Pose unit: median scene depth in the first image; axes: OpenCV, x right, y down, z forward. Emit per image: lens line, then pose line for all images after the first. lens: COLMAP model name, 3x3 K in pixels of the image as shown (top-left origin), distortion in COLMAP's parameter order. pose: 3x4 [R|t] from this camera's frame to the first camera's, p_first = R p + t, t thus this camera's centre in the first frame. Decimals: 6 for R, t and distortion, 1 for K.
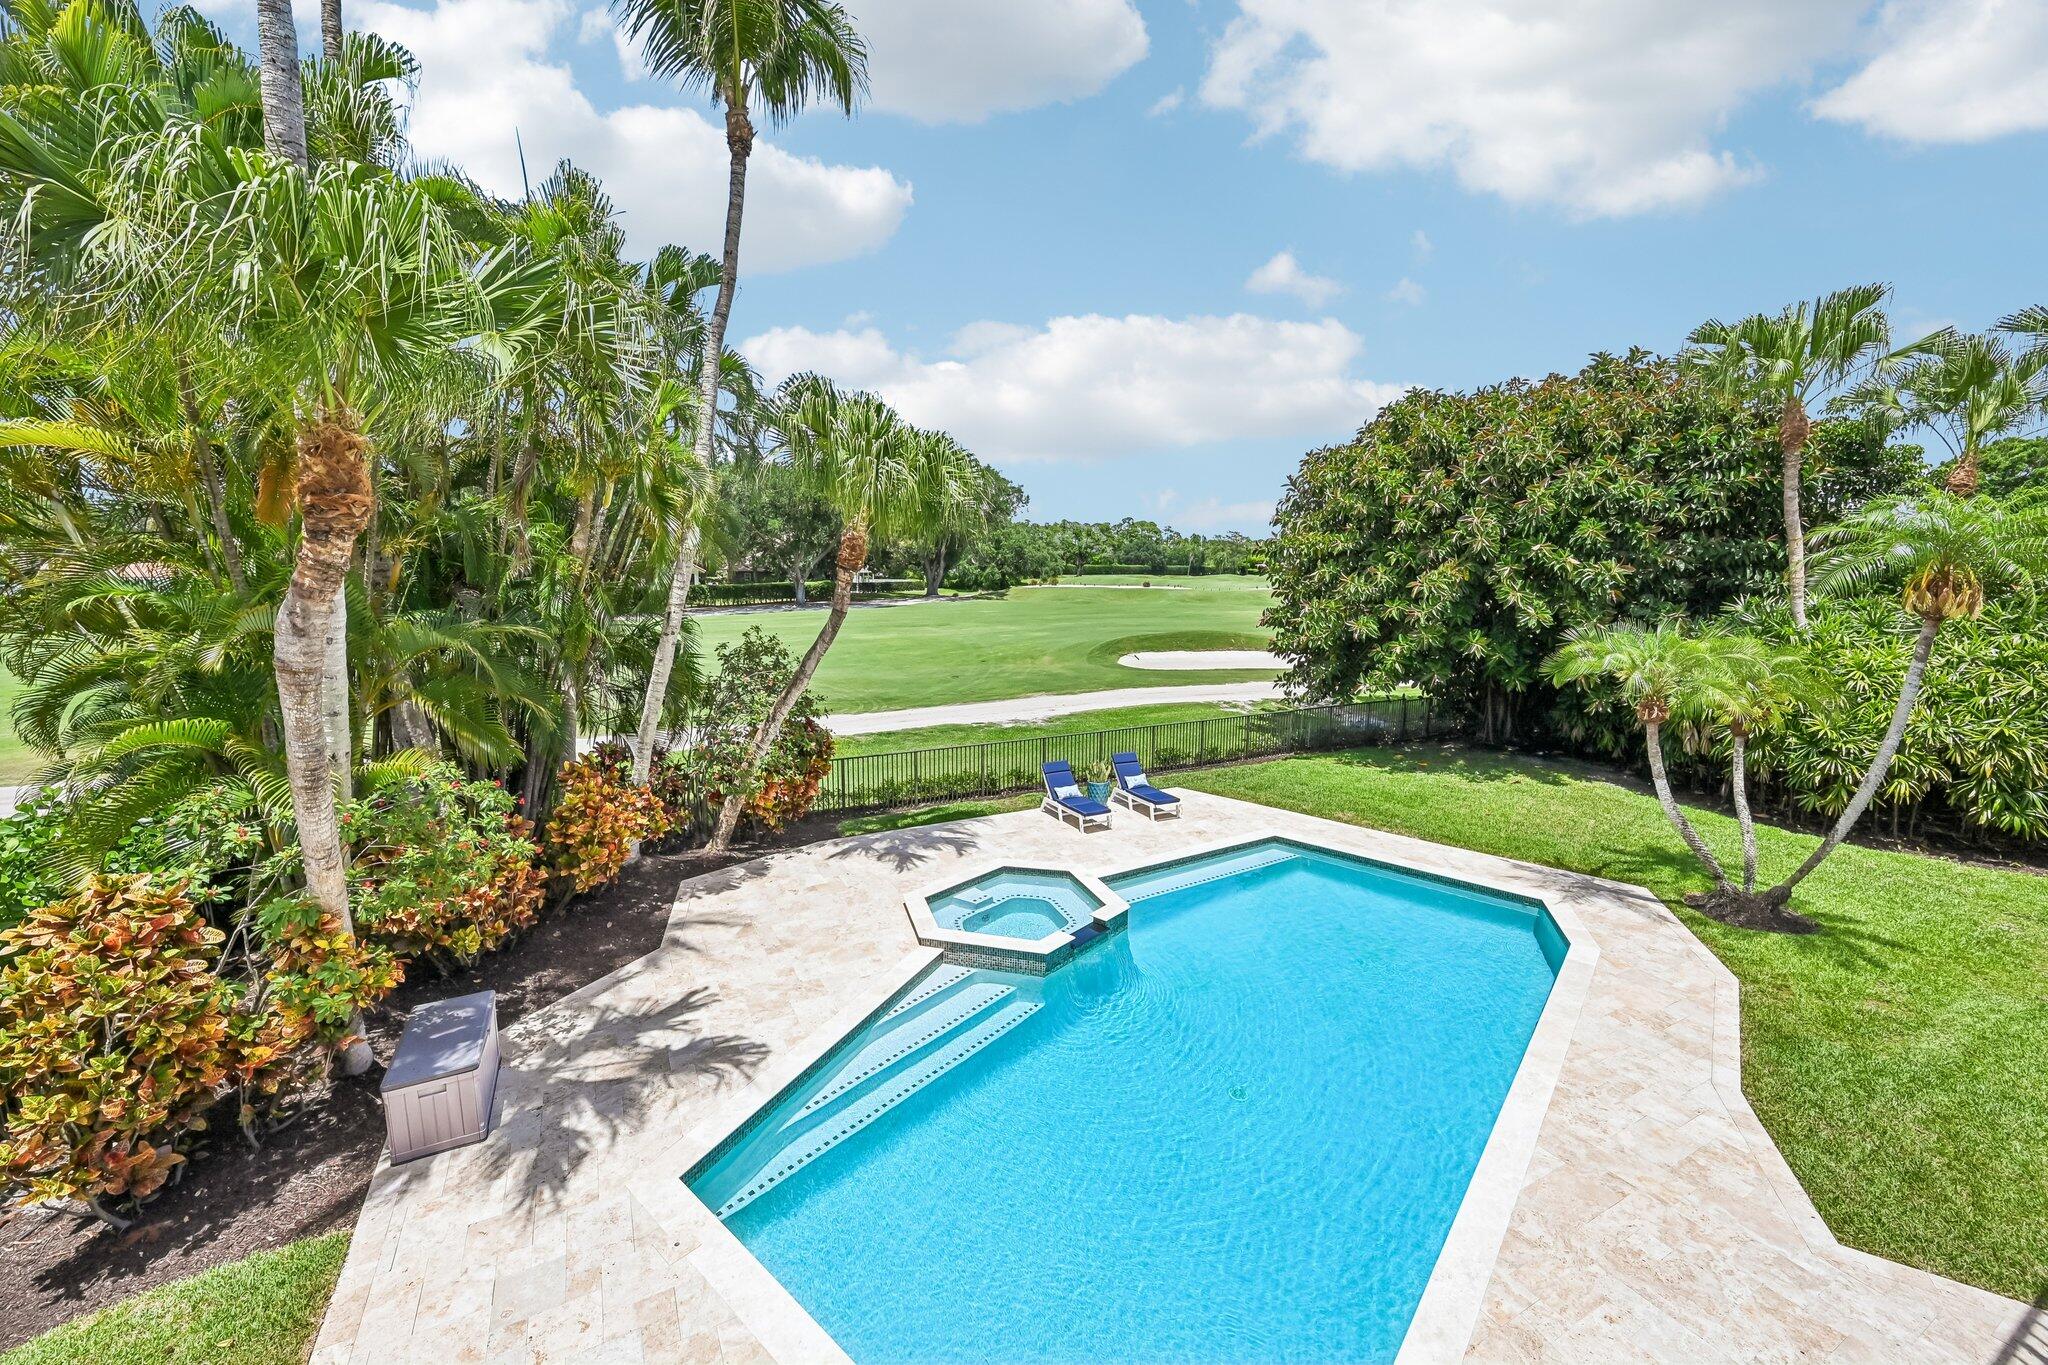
lens RADIAL K [[810.9, 0, 1030.0], [0, 810.9, 680.8], [0, 0, 1]] dist [0.001706, -0.000369]
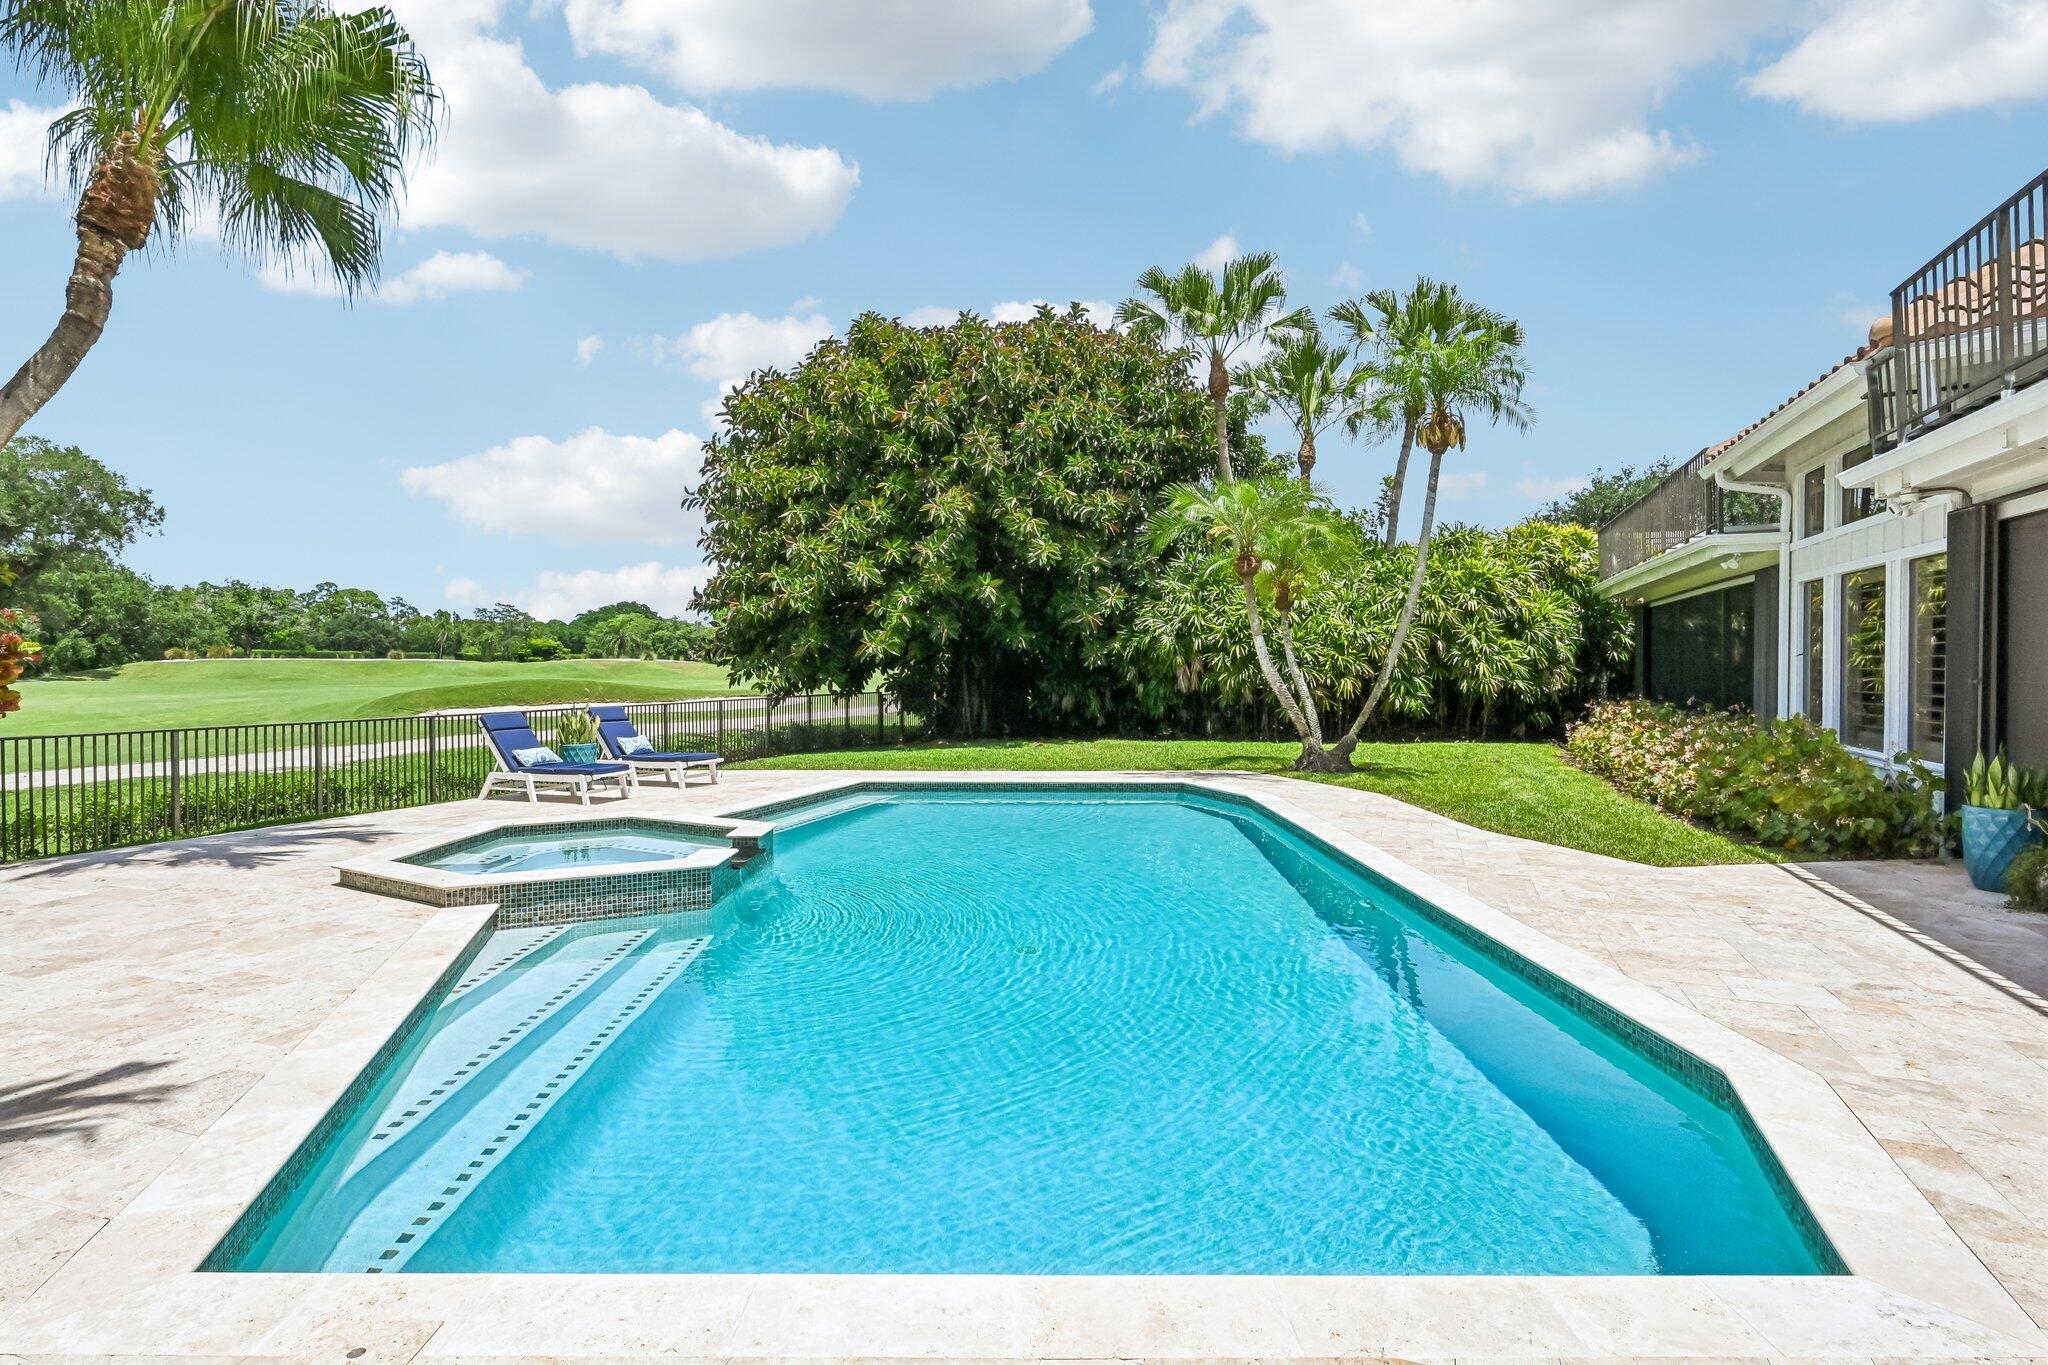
lens RADIAL K [[1058.2, 0, 1022.4], [0, 1058.2, 674.8], [0, 0, 1]] dist [-0.001988, 0.000541]
pose [[0.759252, -0.022059, 0.650422, -0.162095], [0.106904, 0.990077, -0.091213, 0.162548], [-0.641956, 0.138787, 0.754076, 0.154886]]
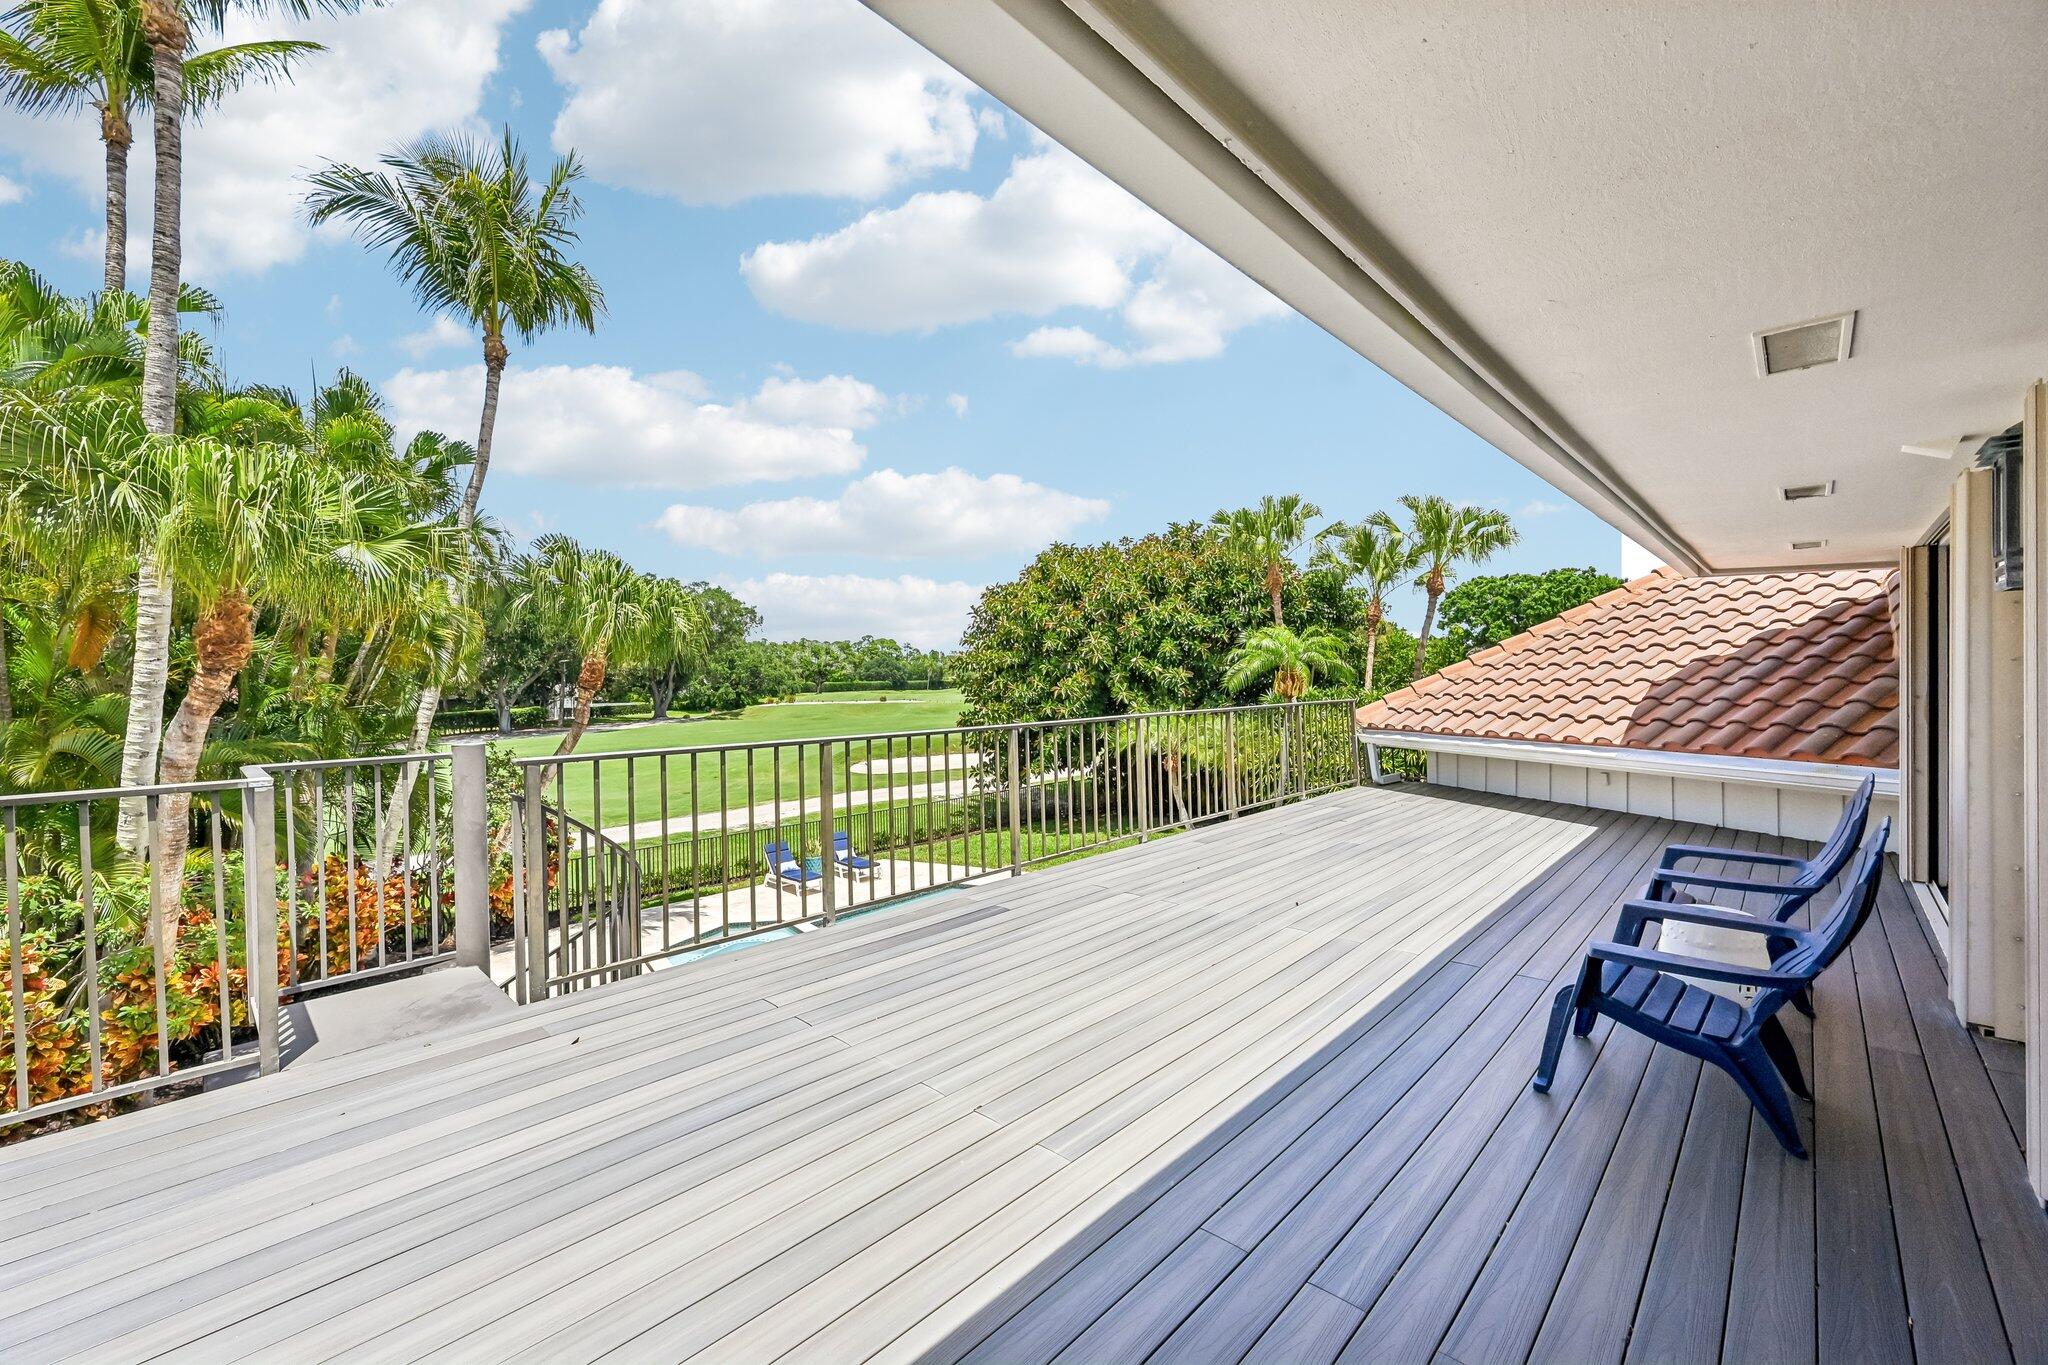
lens RADIAL K [[810.9, 0, 1027.3], [0, 810.9, 682.1], [0, 0, 1]] dist [0.001706, -0.000369]
pose [[0.952663, -0.027726, 0.302760, 0.026040], [0.069770, 0.989194, -0.128951, 0.041250], [-0.295913, 0.143970, 0.944303, -0.257982]]
